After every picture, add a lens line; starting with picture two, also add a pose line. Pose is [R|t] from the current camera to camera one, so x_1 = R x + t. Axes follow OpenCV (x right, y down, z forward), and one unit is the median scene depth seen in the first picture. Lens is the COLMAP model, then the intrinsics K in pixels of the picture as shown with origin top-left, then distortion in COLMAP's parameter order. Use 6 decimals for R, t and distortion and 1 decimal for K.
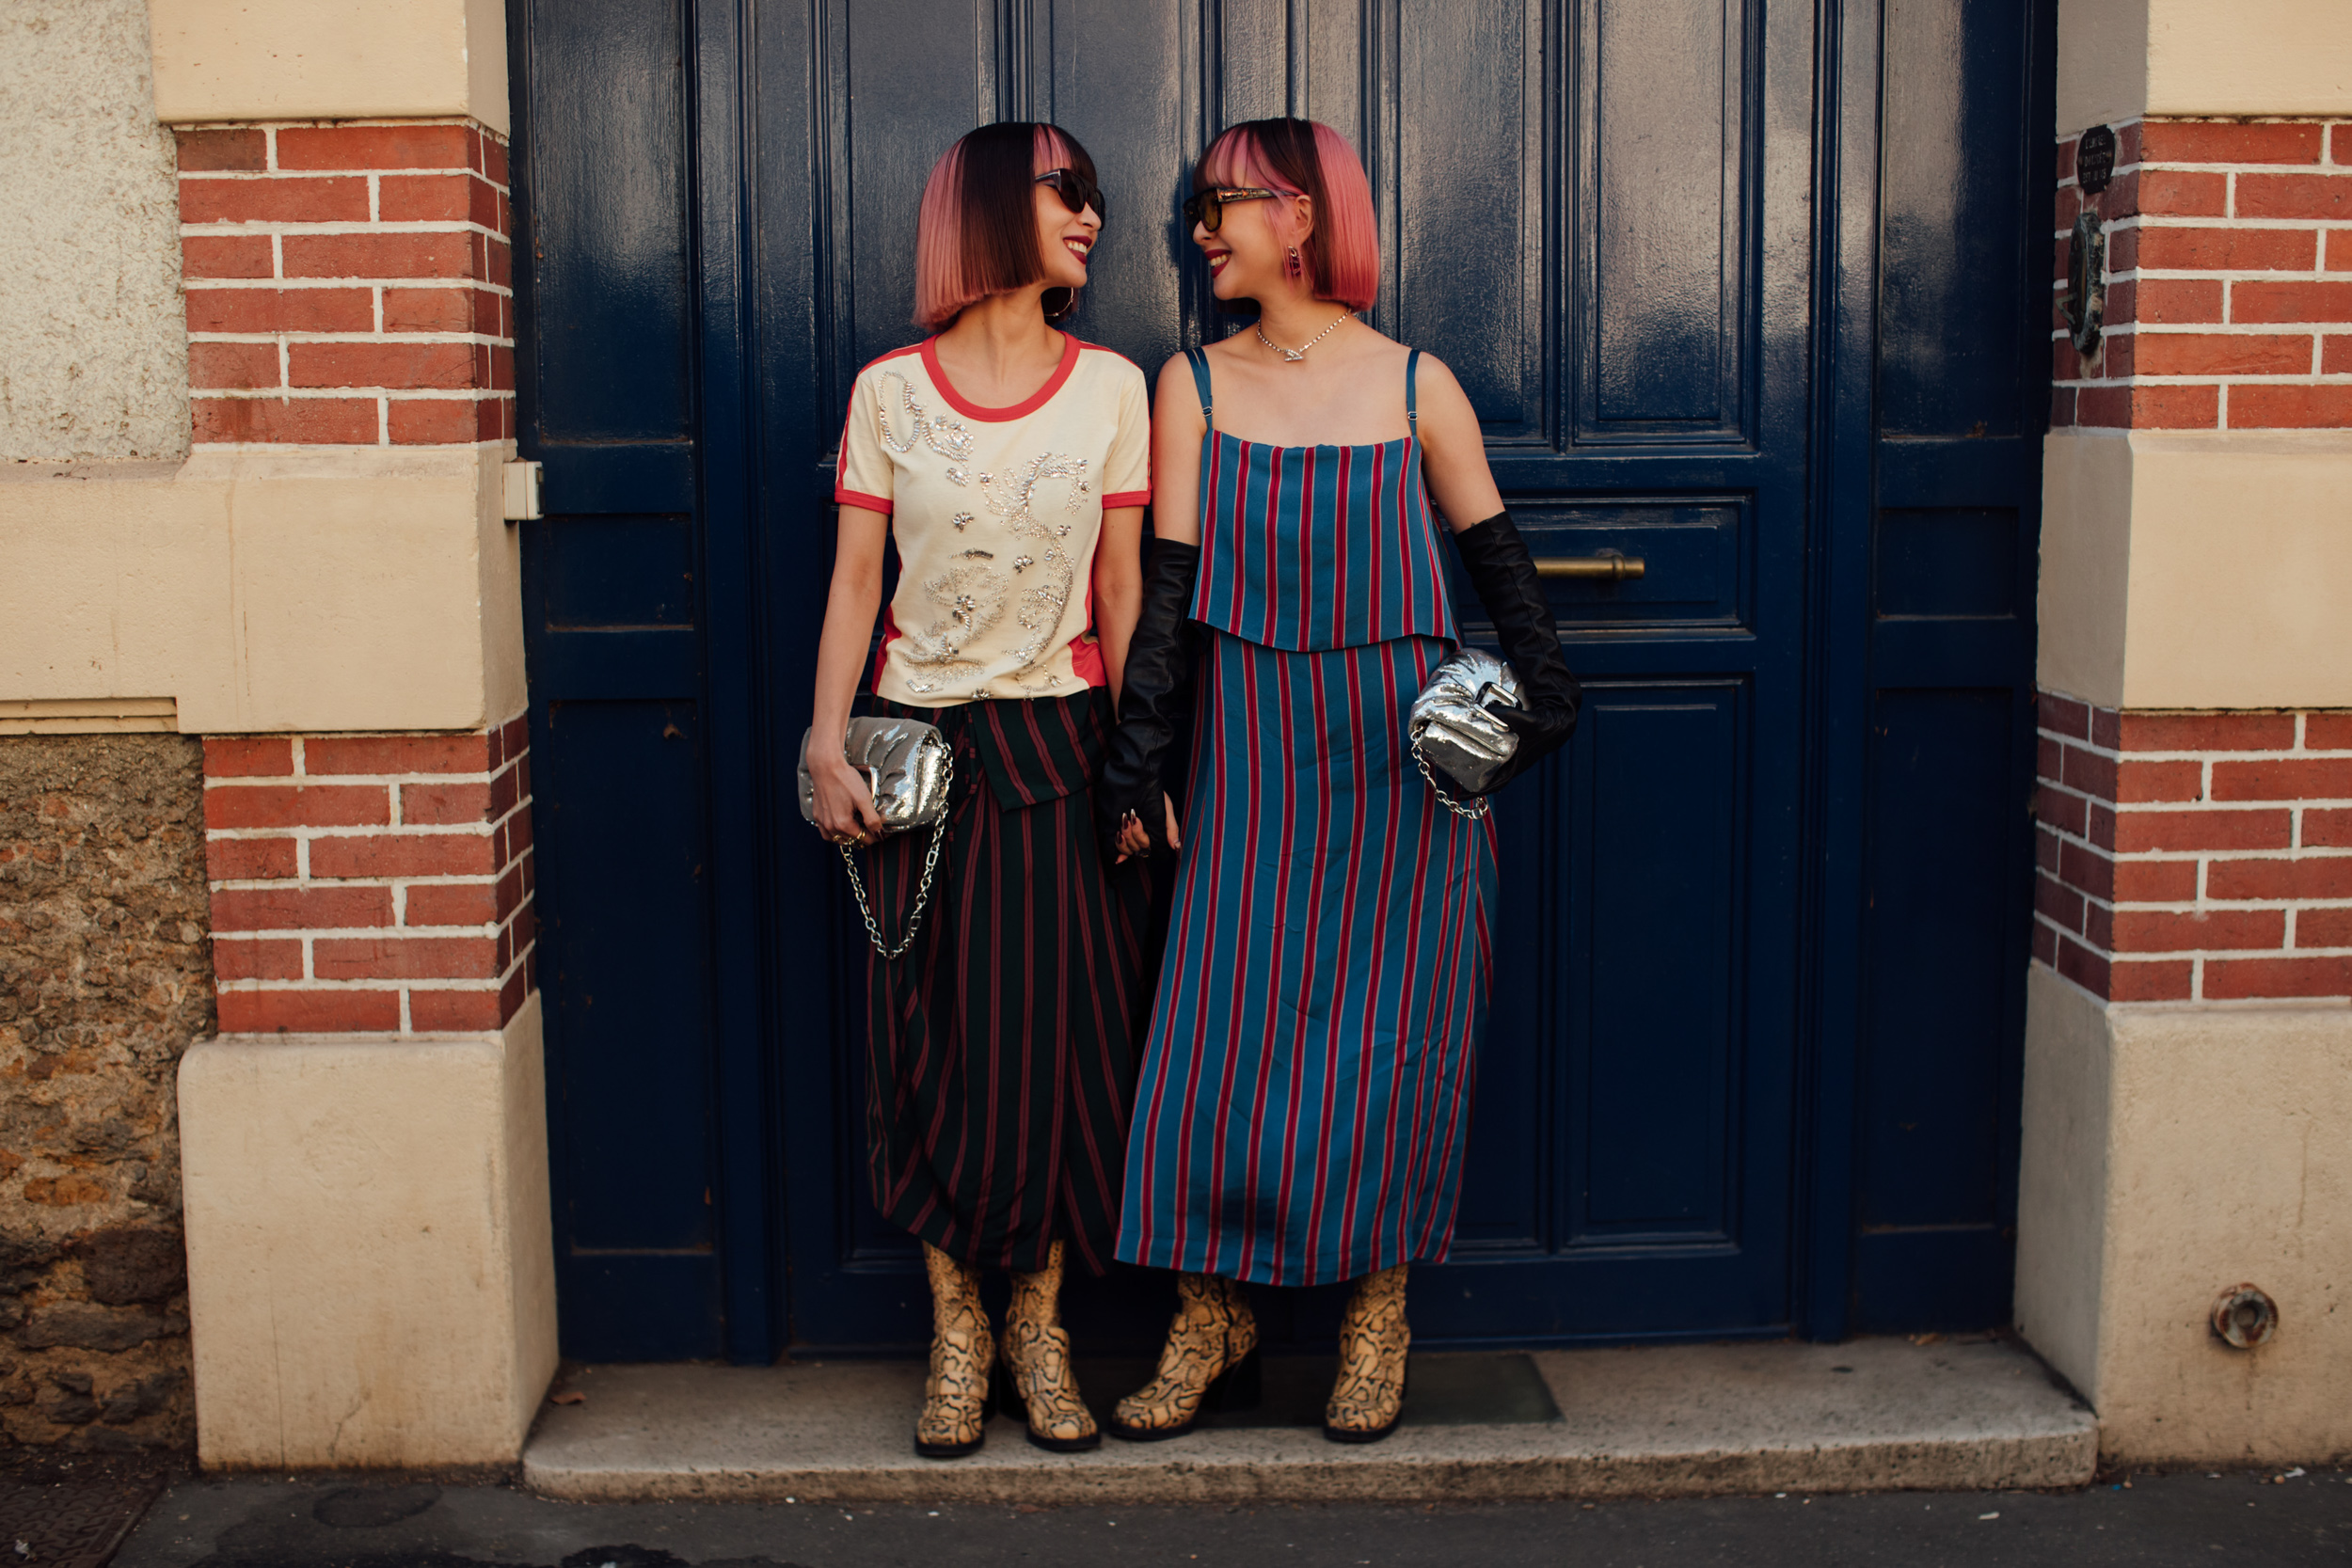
lens RADIAL K [[3573.3, 0, 1203.6], [0, 3573.3, 1121.9], [0, 0, 1]] dist [-0.133870, 0.227183]
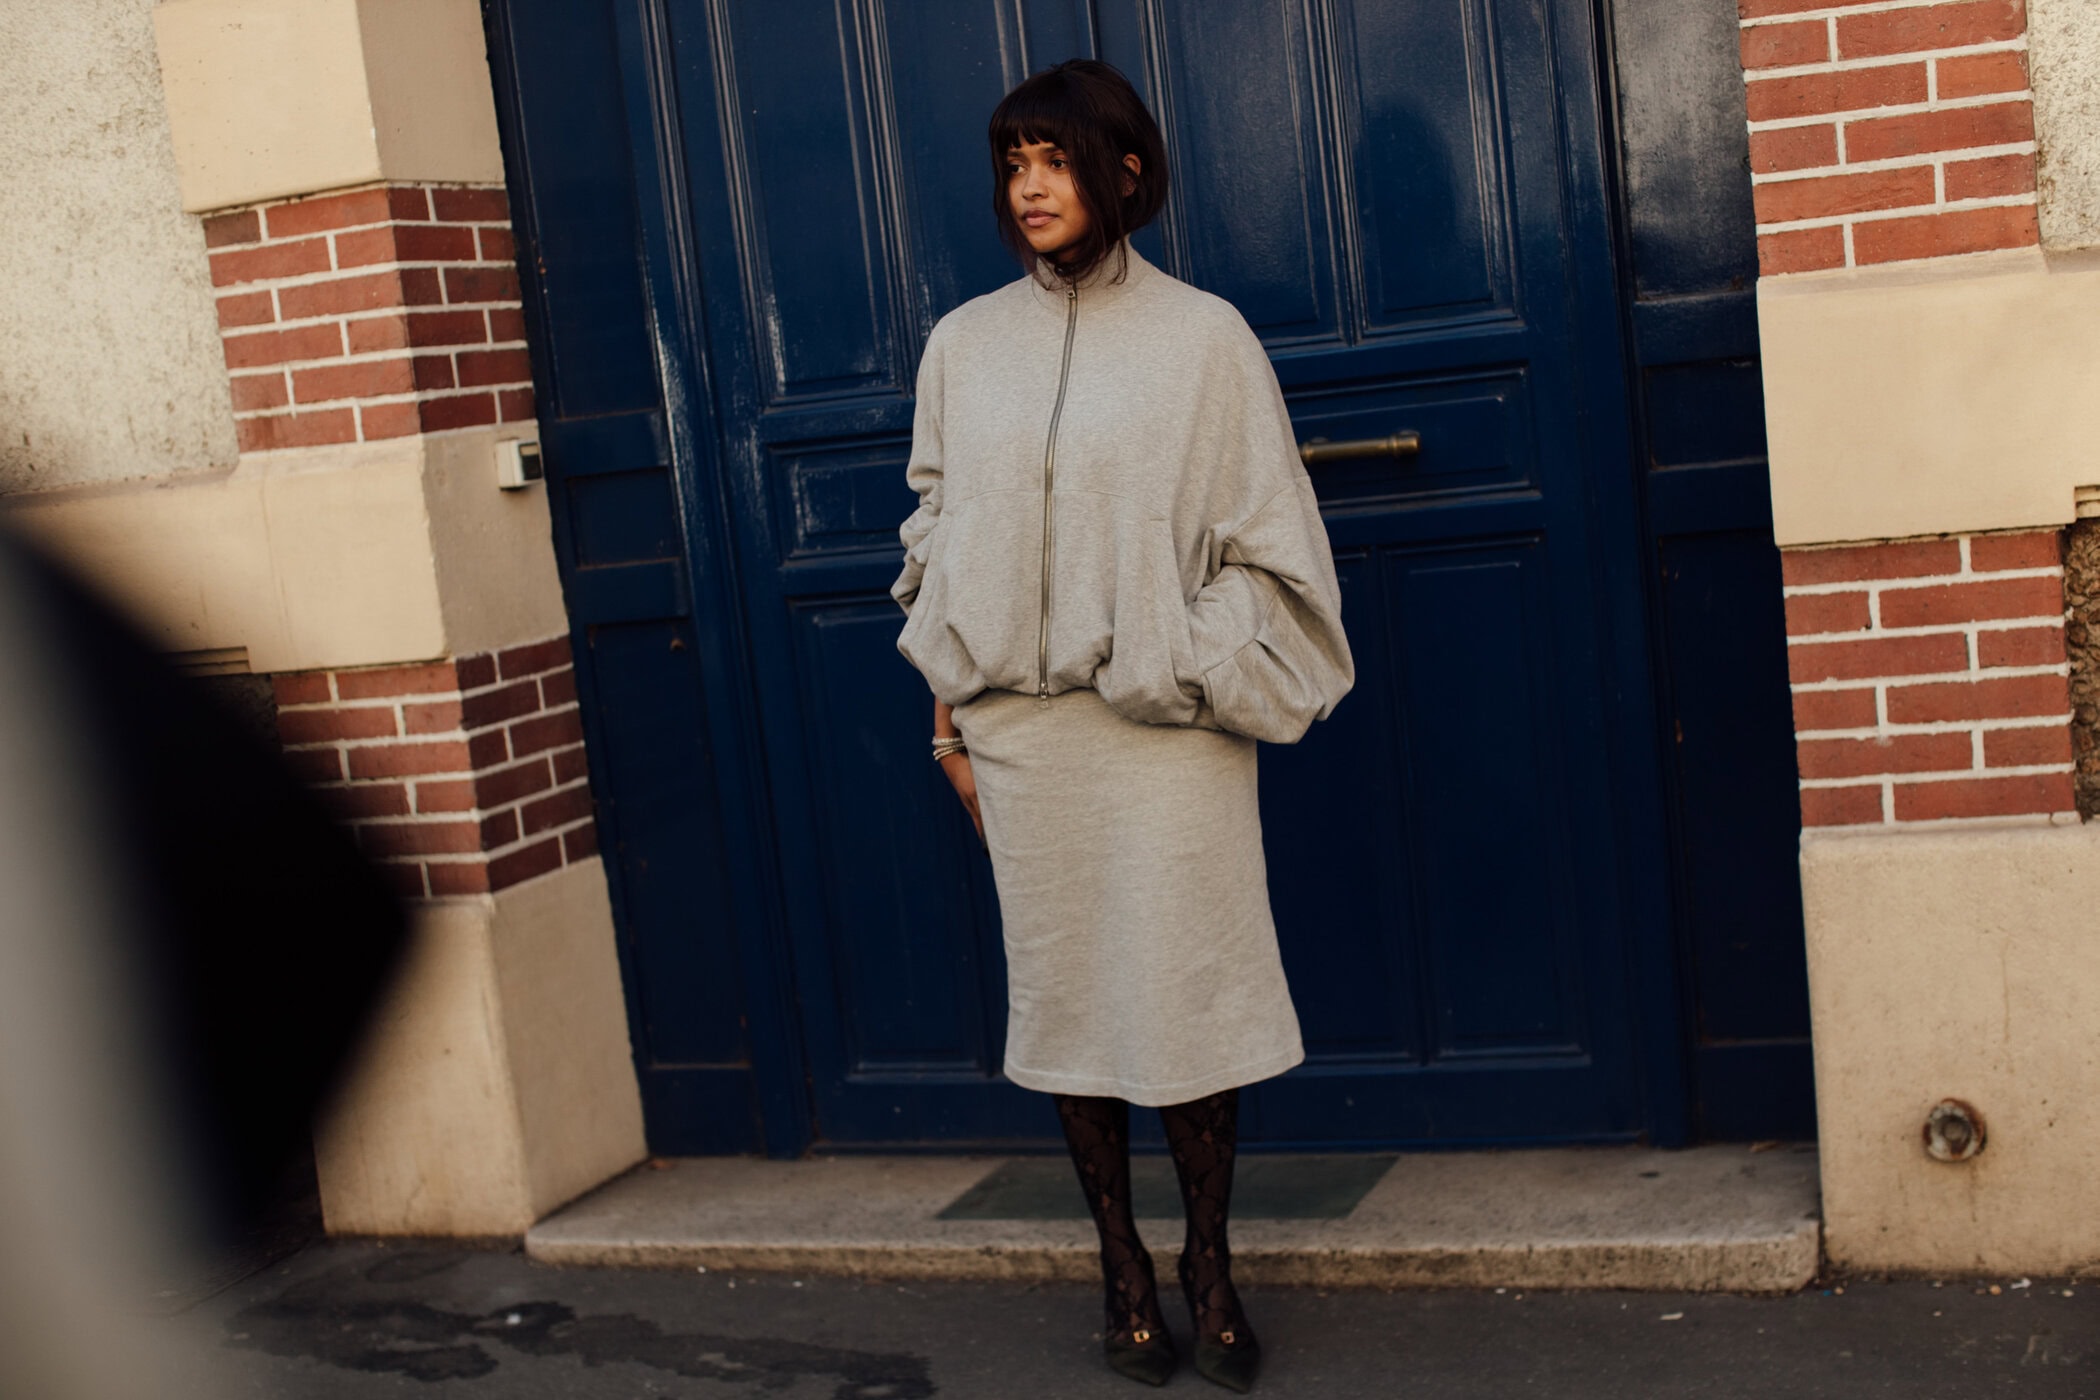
lens RADIAL K [[3190.7, 0, 1074.6], [0, 3190.7, 1001.8], [0, 0, 1]] dist [-0.133870, 0.227183]
pose [[0.899999, -0.009227, -0.435794, 0.473591], [0.020587, 0.999560, 0.021353, -0.007000], [0.435405, -0.028189, 0.899793, 0.069793]]
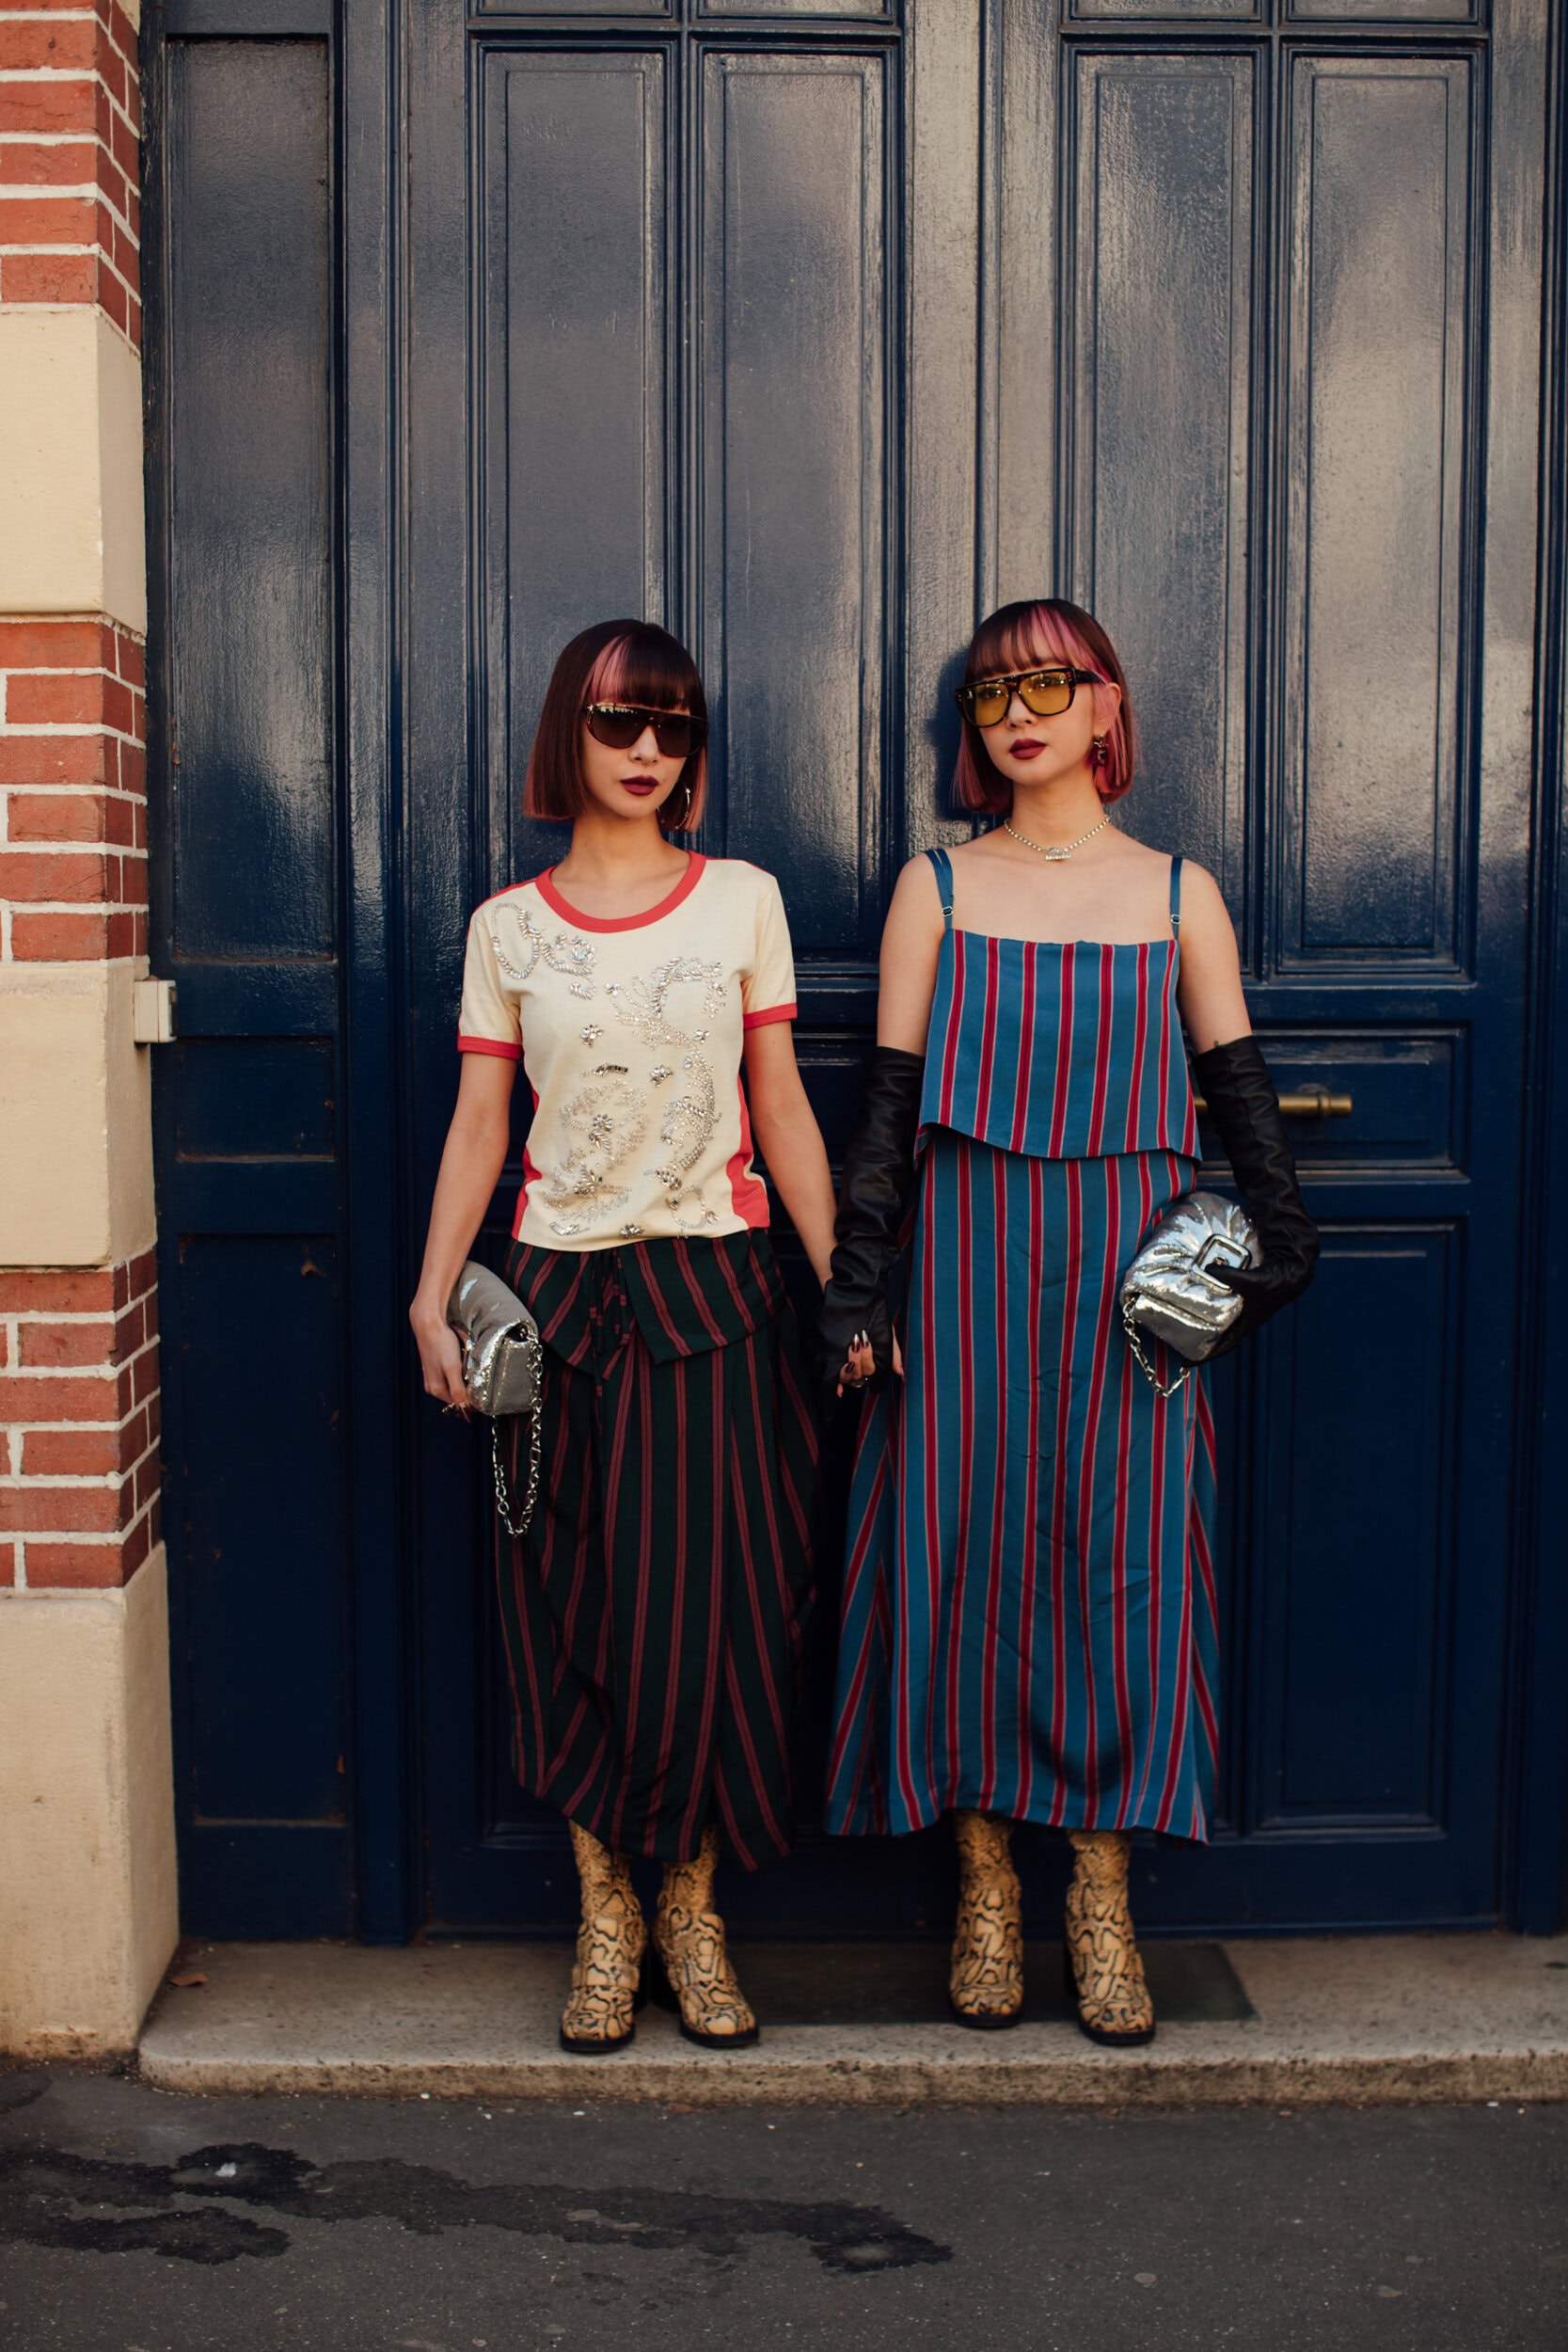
lens RADIAL K [[3597.4, 0, 783.8], [0, 3597.4, 1507.1], [0, 0, 1]] dist [-0.109793, 0.207432]
pose [[0.999765, 0.010539, -0.018931, -0.006325], [-0.011320, 0.999070, -0.041616, -0.009438], [0.018474, 0.041820, 0.998954, 0.061266]]
